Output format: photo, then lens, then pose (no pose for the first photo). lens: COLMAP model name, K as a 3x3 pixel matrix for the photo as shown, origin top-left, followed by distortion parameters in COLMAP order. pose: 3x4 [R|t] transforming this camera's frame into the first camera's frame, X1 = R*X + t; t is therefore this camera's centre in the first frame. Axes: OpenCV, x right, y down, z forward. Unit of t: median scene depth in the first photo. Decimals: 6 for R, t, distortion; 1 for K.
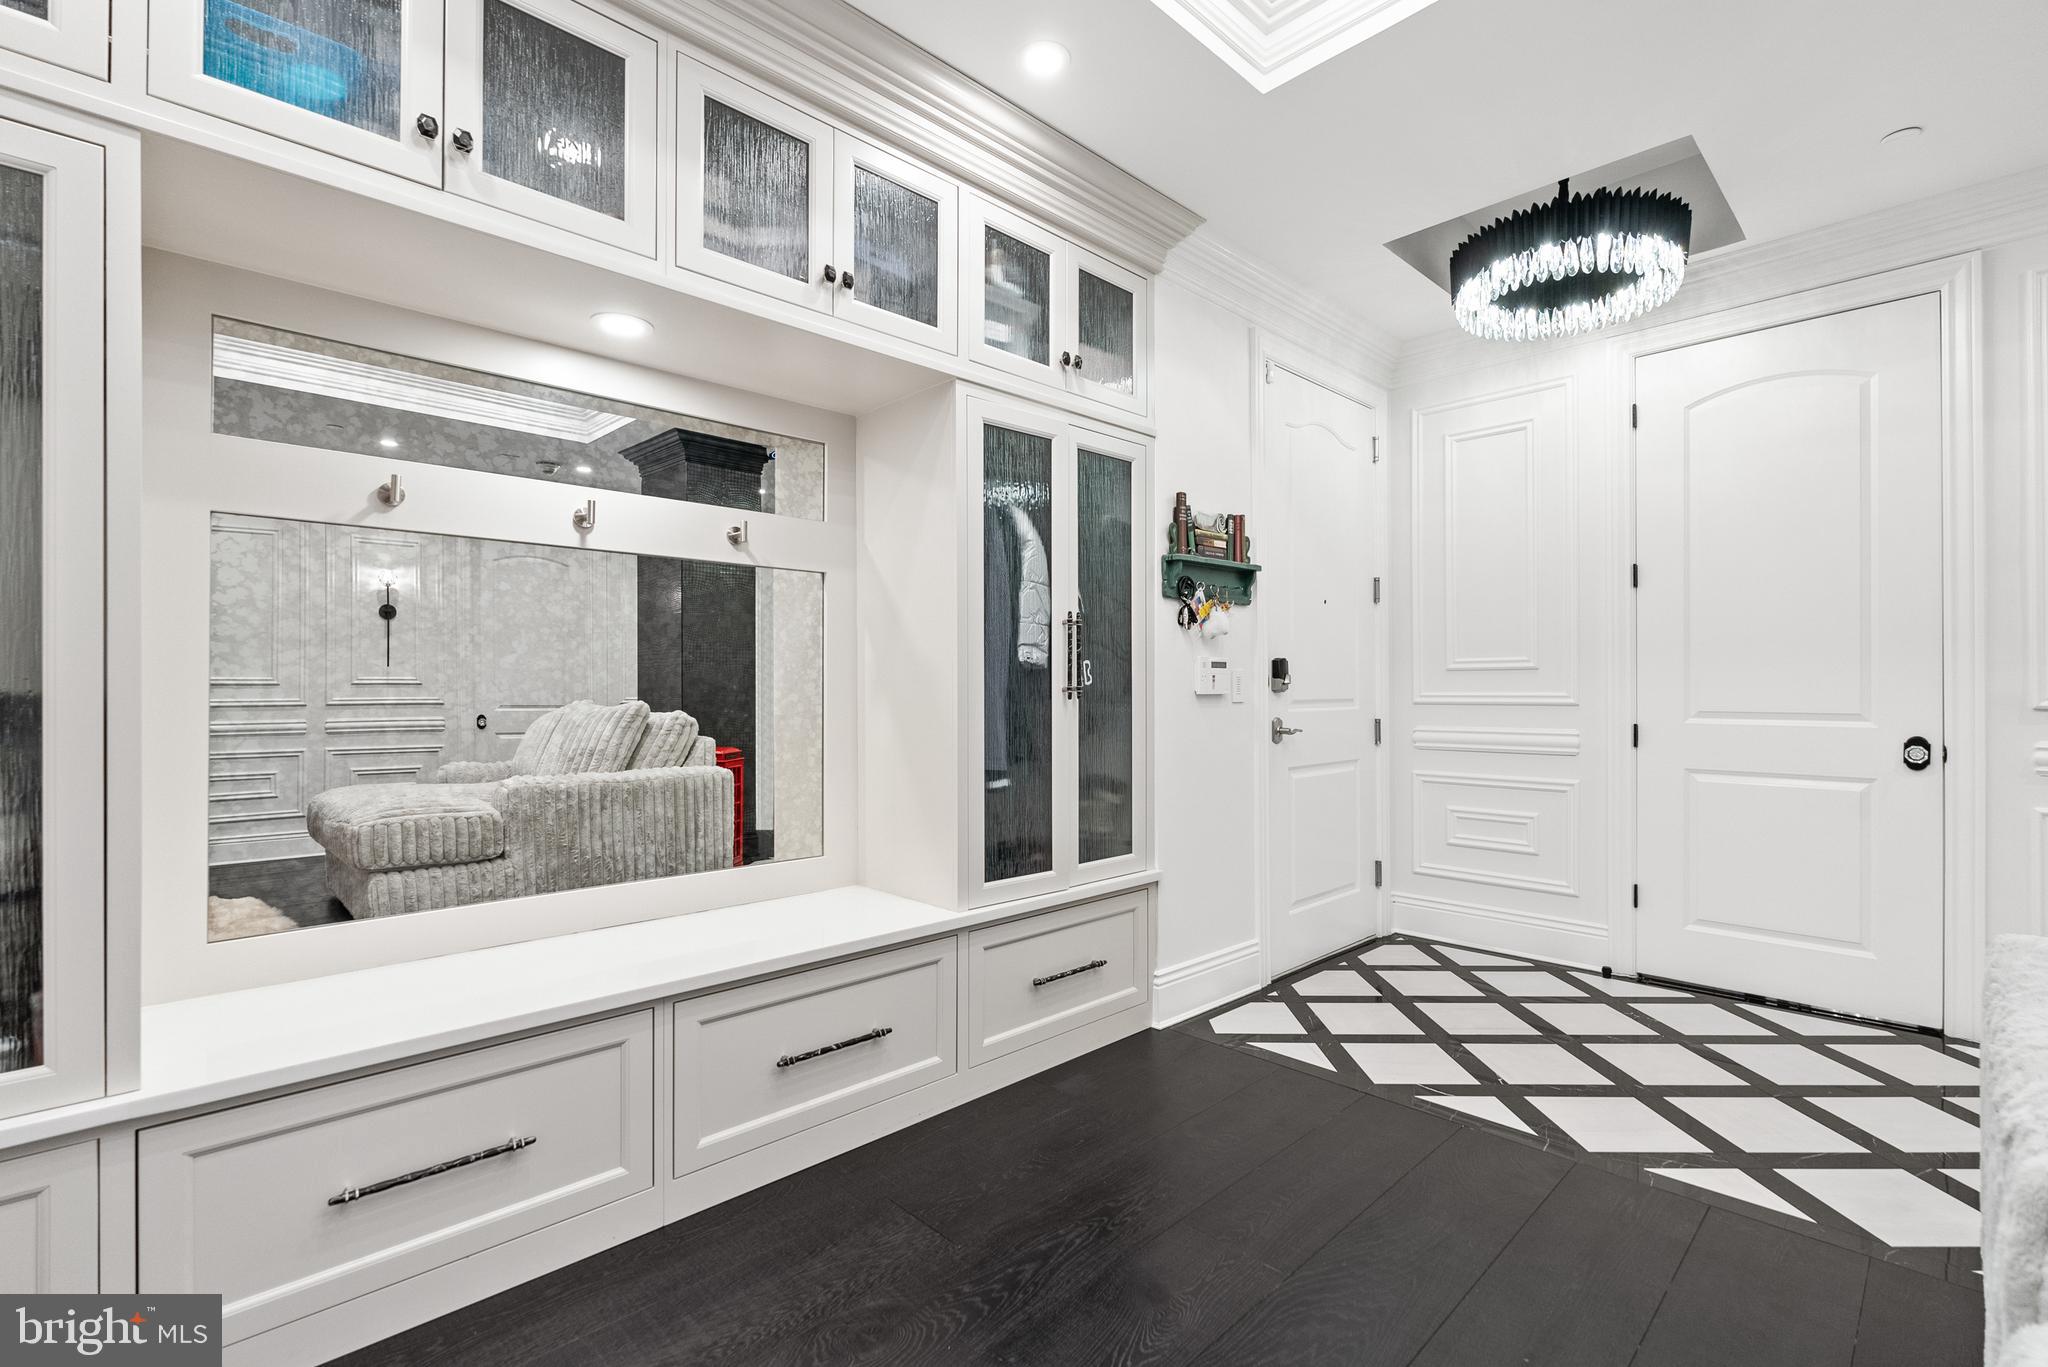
lens RADIAL K [[918.7, 0, 1018.0], [0, 918.7, 688.7], [0, 0, 1]] dist [-0.001507, 0.000076]
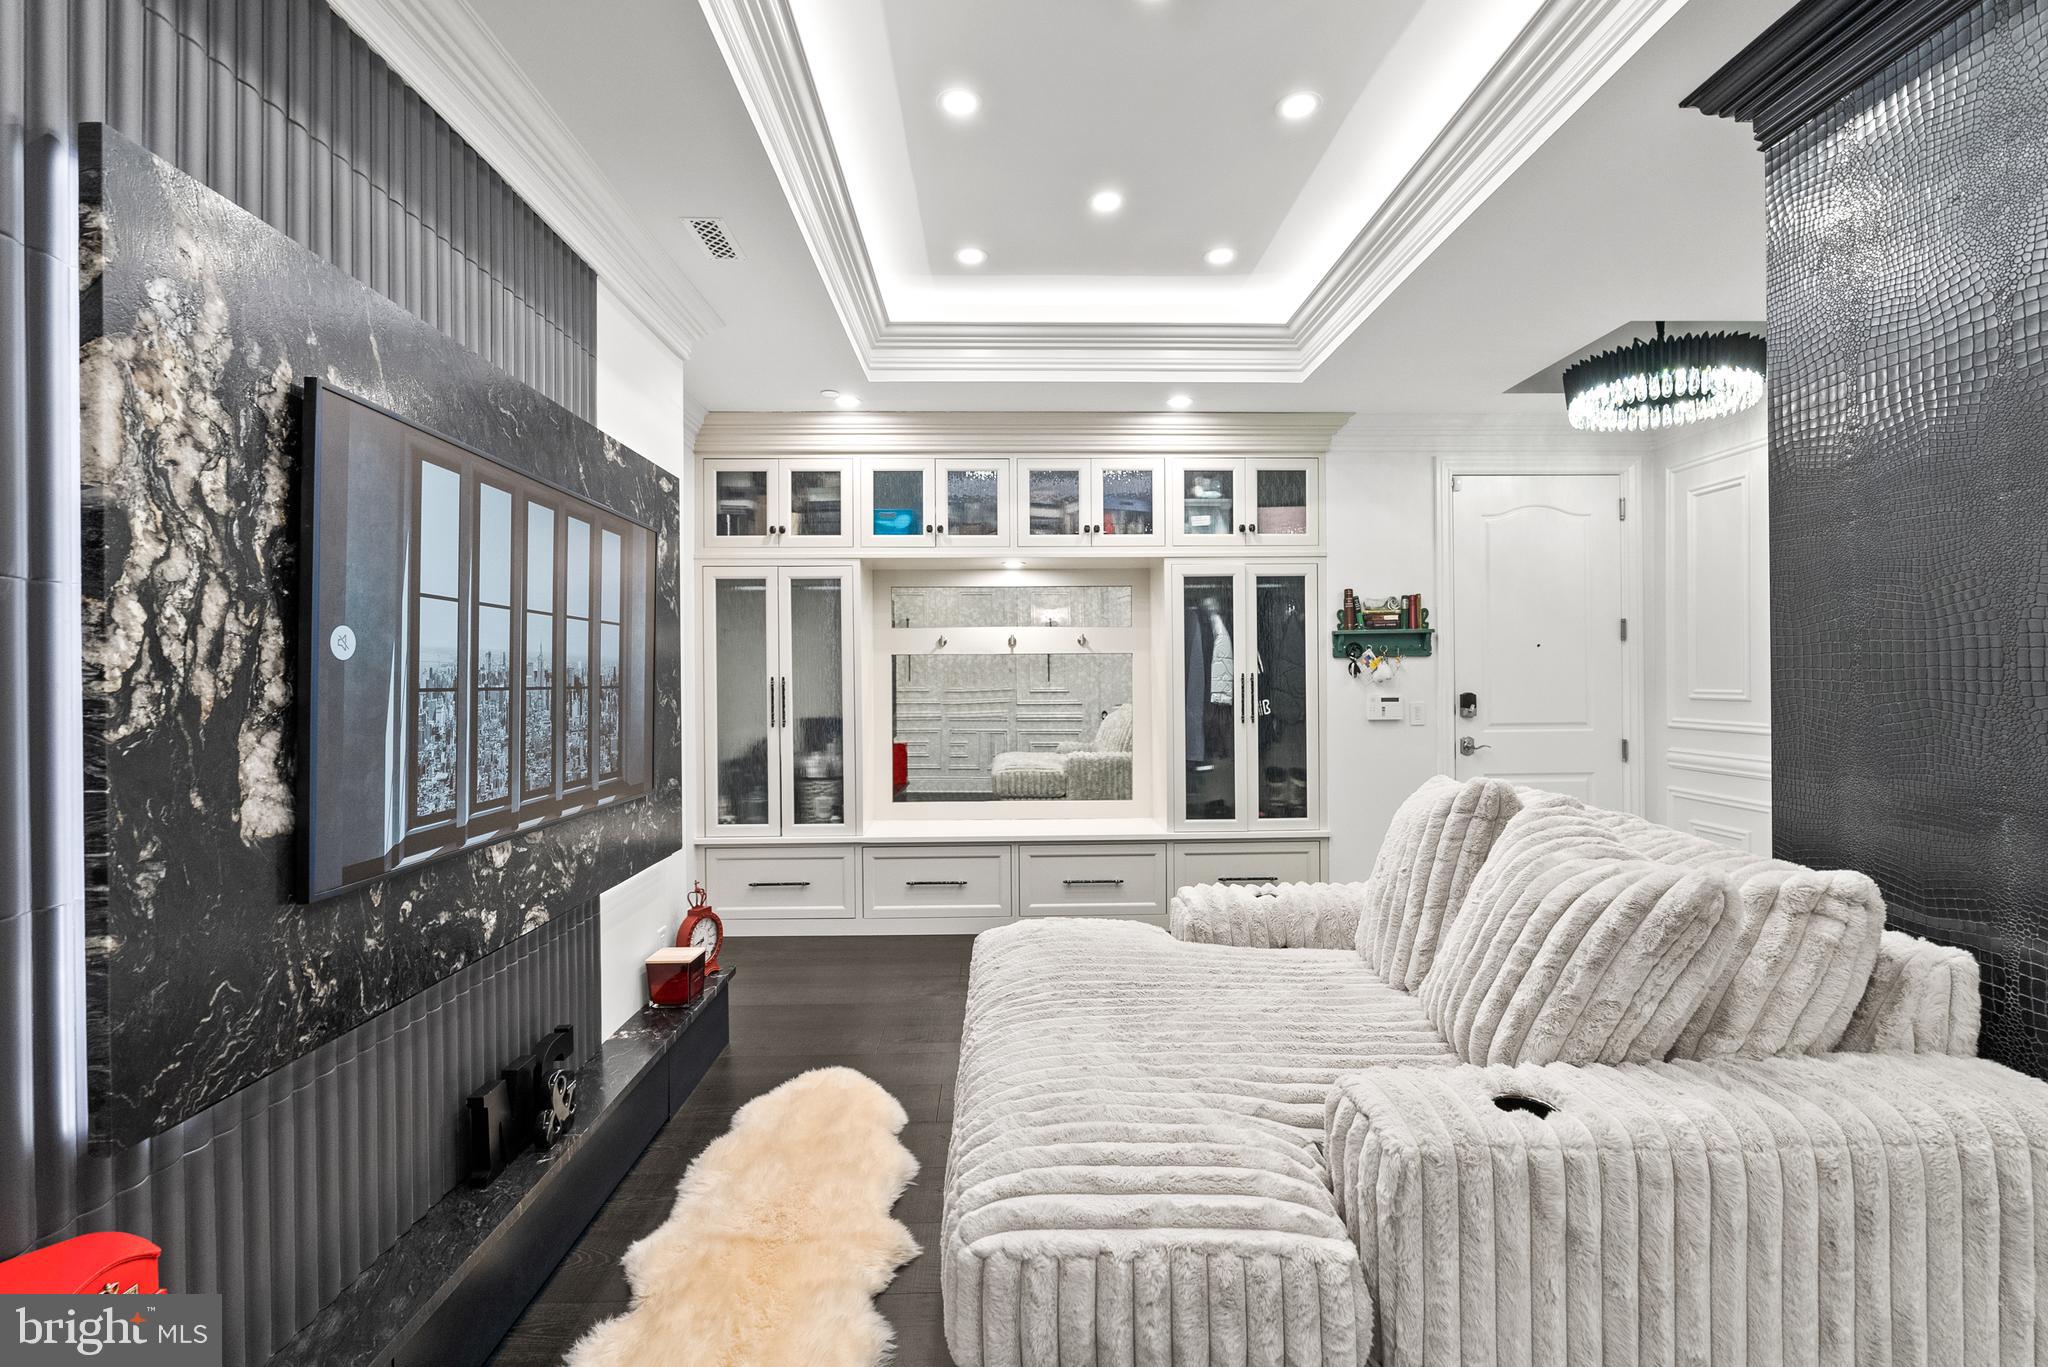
lens RADIAL K [[918.7, 0, 1018.0], [0, 918.7, 688.7], [0, 0, 1]] dist [-0.001507, 0.000076]
pose [[0.733418, 0.003610, -0.679768, 0.892291], [0.007359, 0.999885, 0.013249, -0.076980], [0.679738, -0.014719, 0.733308, -0.555383]]
